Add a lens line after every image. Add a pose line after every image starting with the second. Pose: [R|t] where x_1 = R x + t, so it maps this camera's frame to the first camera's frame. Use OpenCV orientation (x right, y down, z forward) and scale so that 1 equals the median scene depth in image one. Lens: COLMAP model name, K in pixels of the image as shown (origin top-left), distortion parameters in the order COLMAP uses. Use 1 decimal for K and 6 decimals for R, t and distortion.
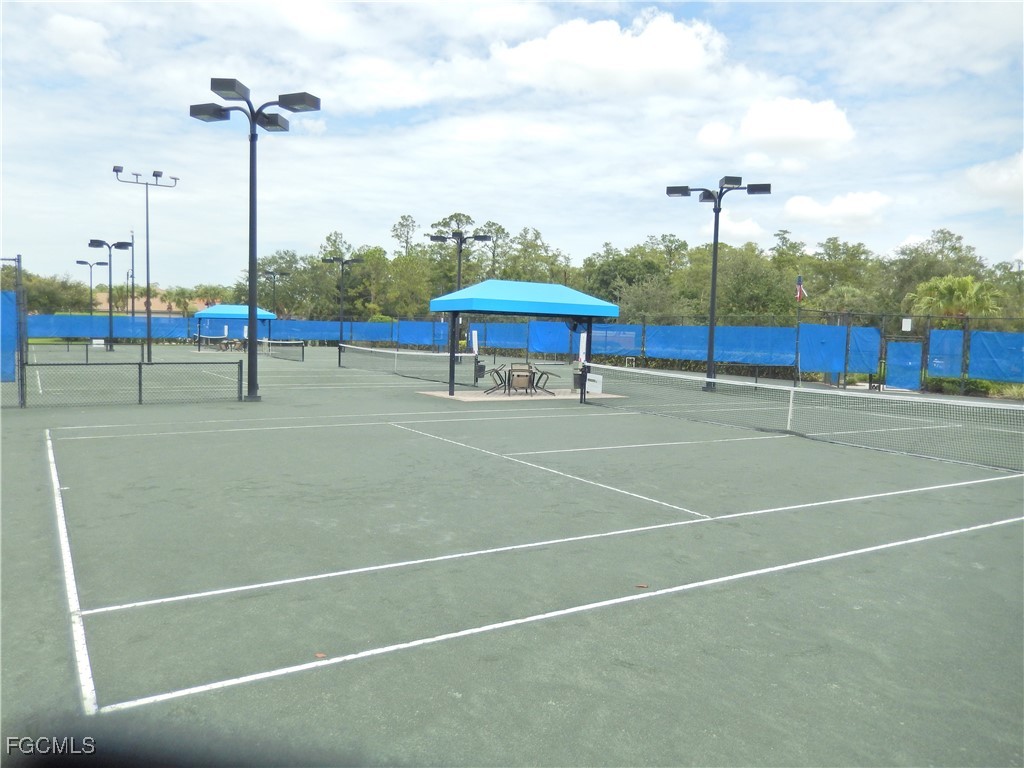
lens RADIAL K [[752.5, 0, 512.0], [0, 752.5, 384.0], [0, 0, 1]] dist [-0.000100, -0.000383]
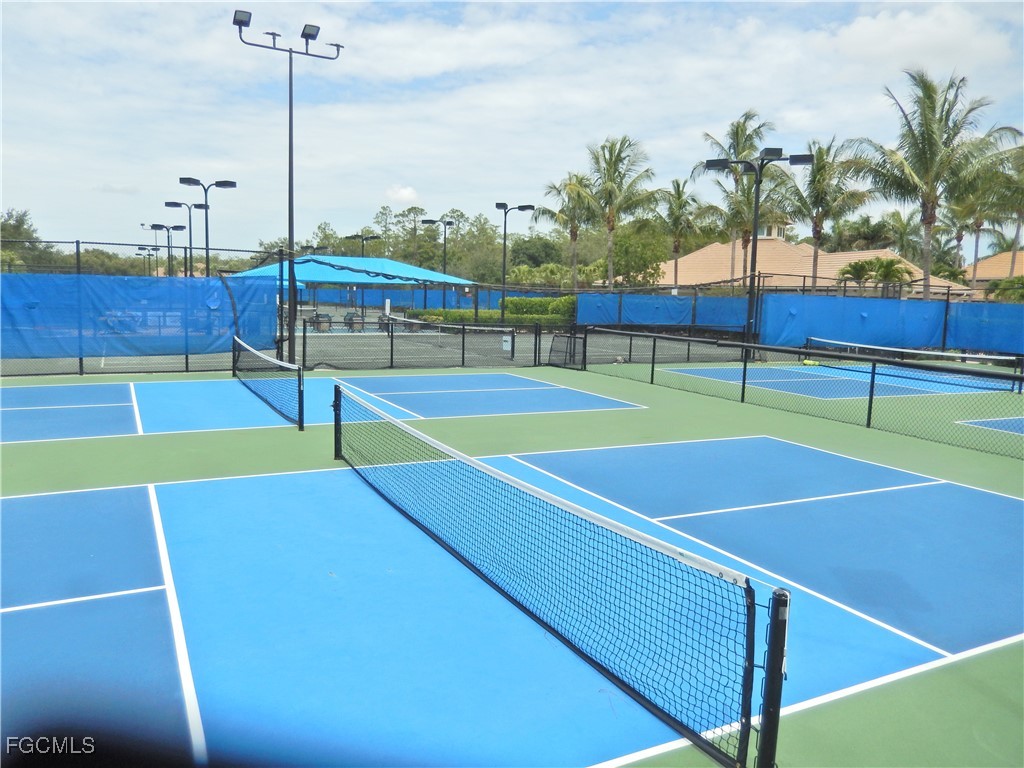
lens RADIAL K [[752.5, 0, 512.0], [0, 752.5, 384.0], [0, 0, 1]] dist [-0.000100, -0.000383]
pose [[0.997082, 0.005955, -0.076107, 0.177257], [-0.002396, 0.998903, 0.046768, 0.021035], [0.076302, -0.046450, 0.996002, -0.287766]]
